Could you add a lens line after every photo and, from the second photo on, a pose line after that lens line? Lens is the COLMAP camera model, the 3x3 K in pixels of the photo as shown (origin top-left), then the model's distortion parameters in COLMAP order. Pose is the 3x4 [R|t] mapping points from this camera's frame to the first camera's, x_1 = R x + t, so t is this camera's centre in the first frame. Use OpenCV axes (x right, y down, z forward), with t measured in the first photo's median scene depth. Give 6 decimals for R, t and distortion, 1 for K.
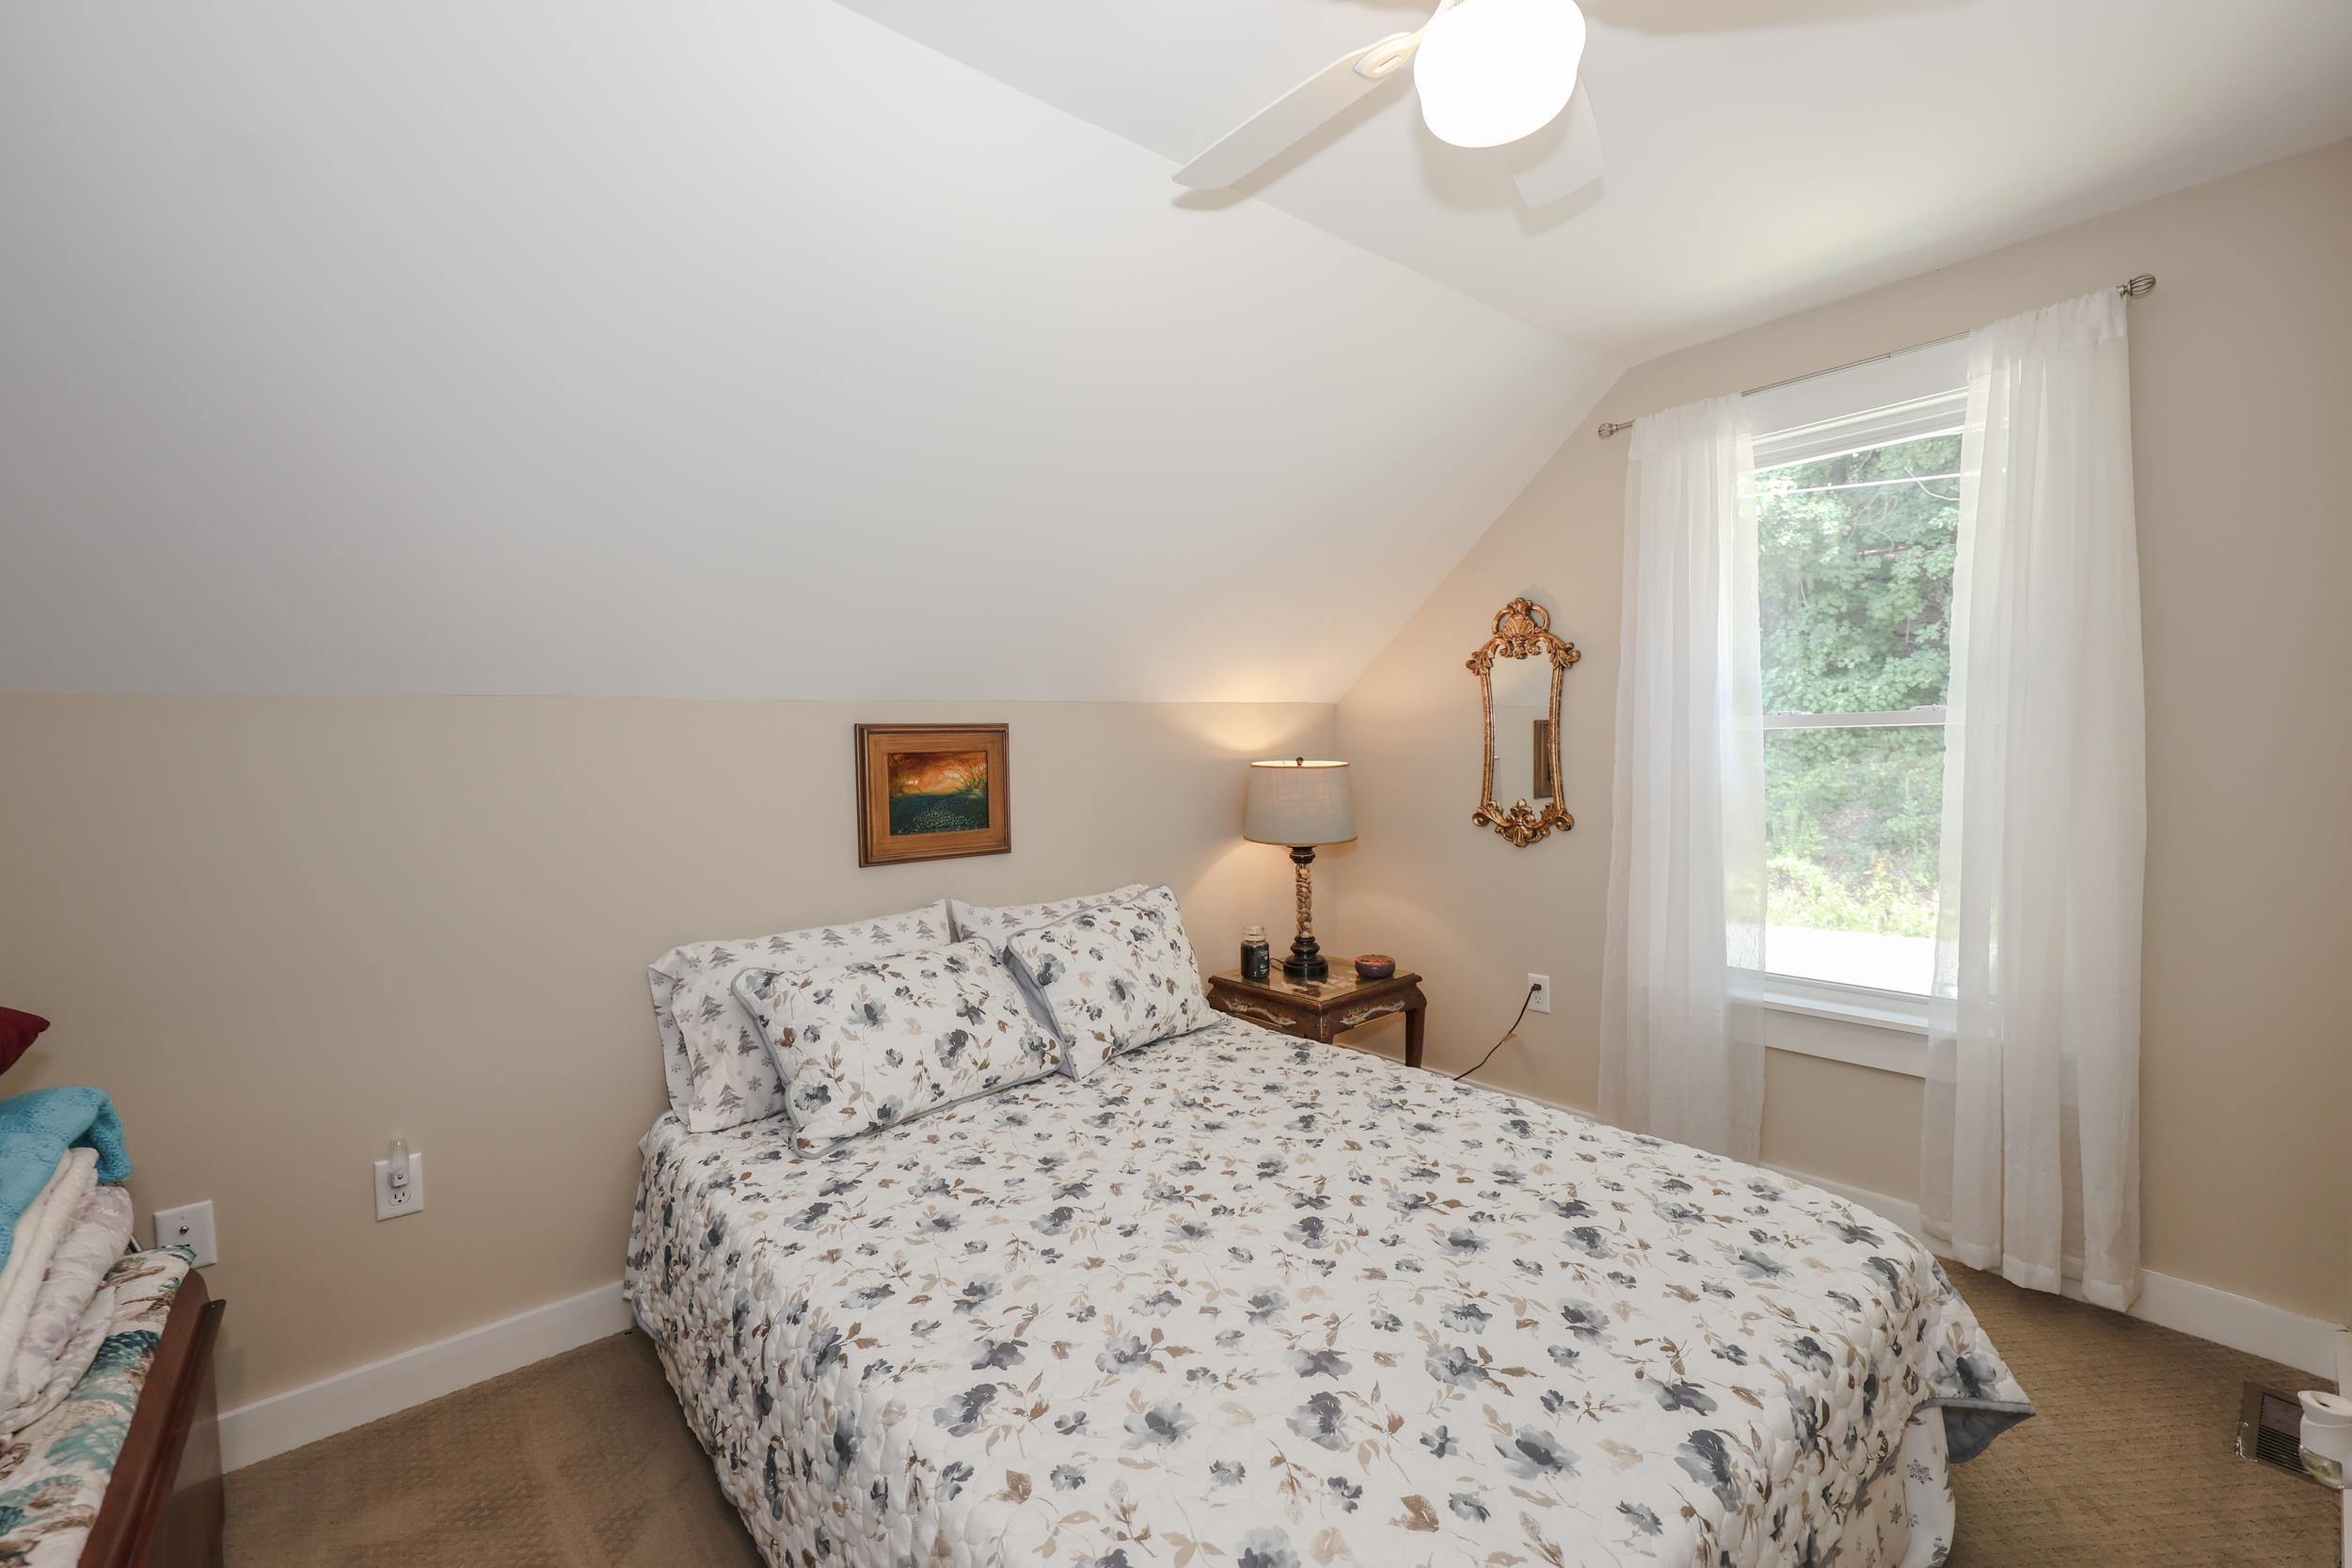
lens RADIAL K [[972.5, 0, 1150.1], [0, 972.5, 790.0], [0, 0, 1]] dist [-0.000016, -0.000471]
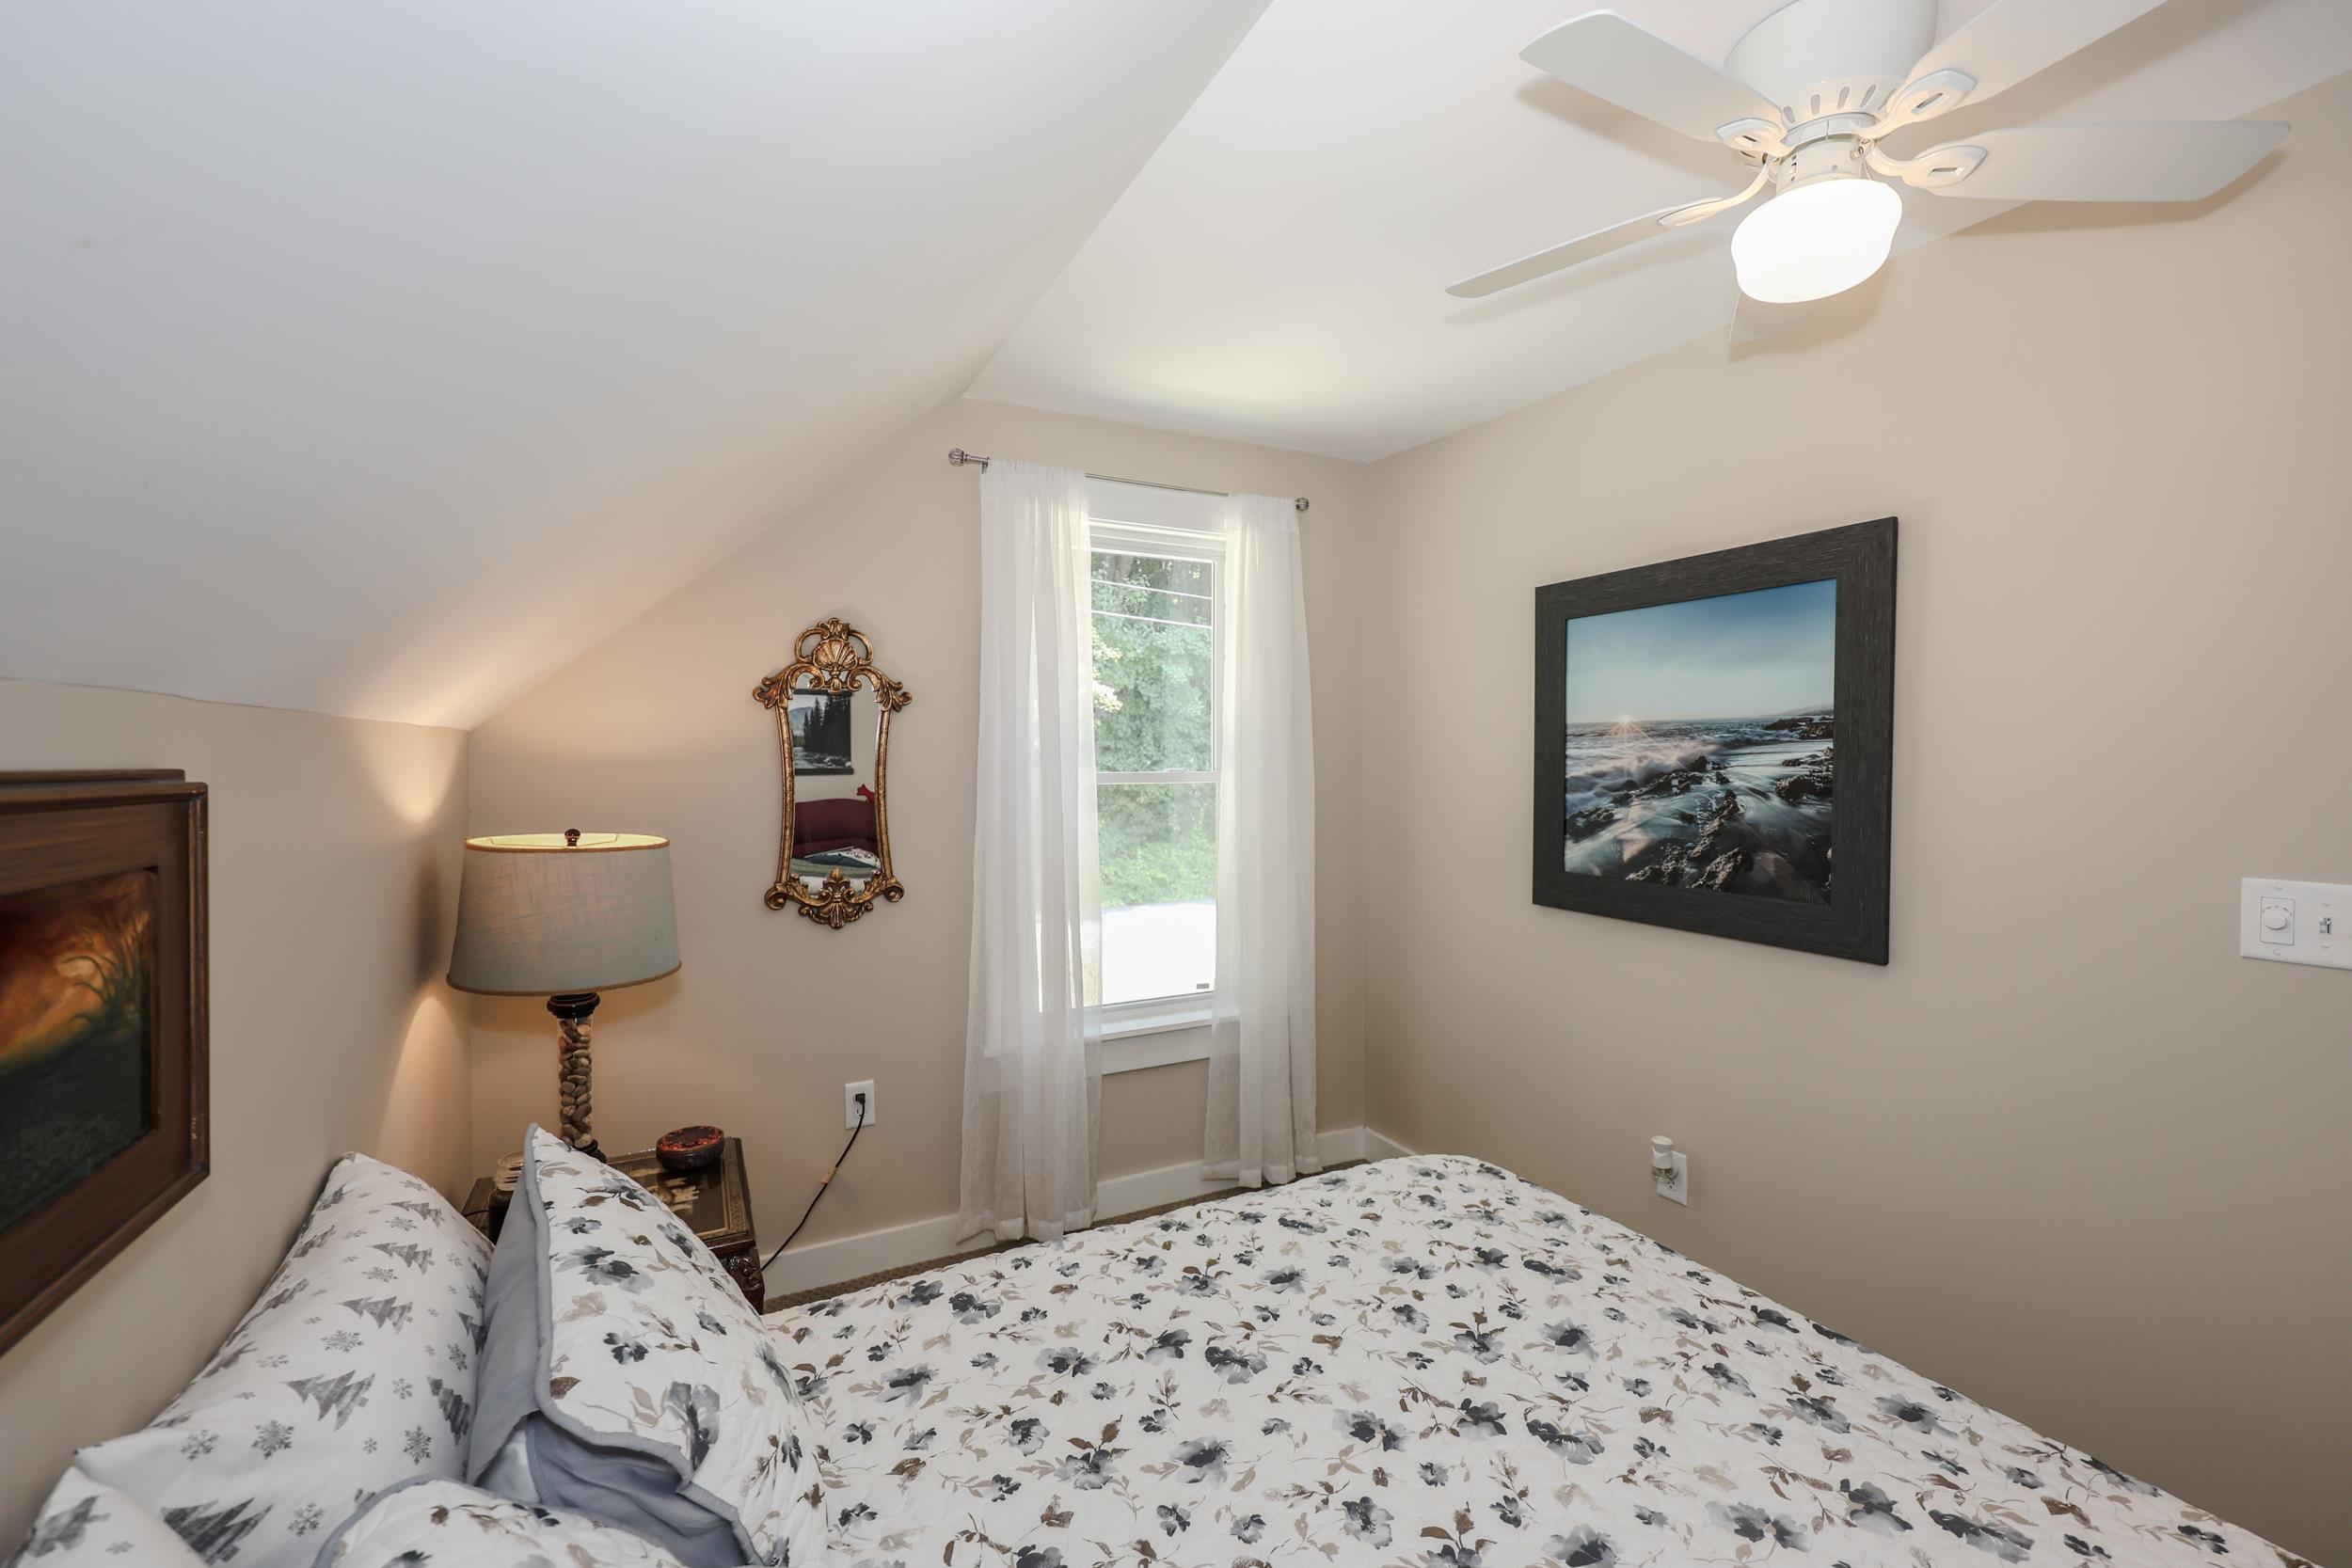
lens RADIAL K [[972.5, 0, 1150.1], [0, 972.5, 790.0], [0, 0, 1]] dist [-0.000016, -0.000471]
pose [[0.211739, -0.010238, 0.977273, -0.420193], [0.037895, 0.999279, 0.002258, -0.058067], [-0.976591, 0.036555, 0.211974, 0.701534]]
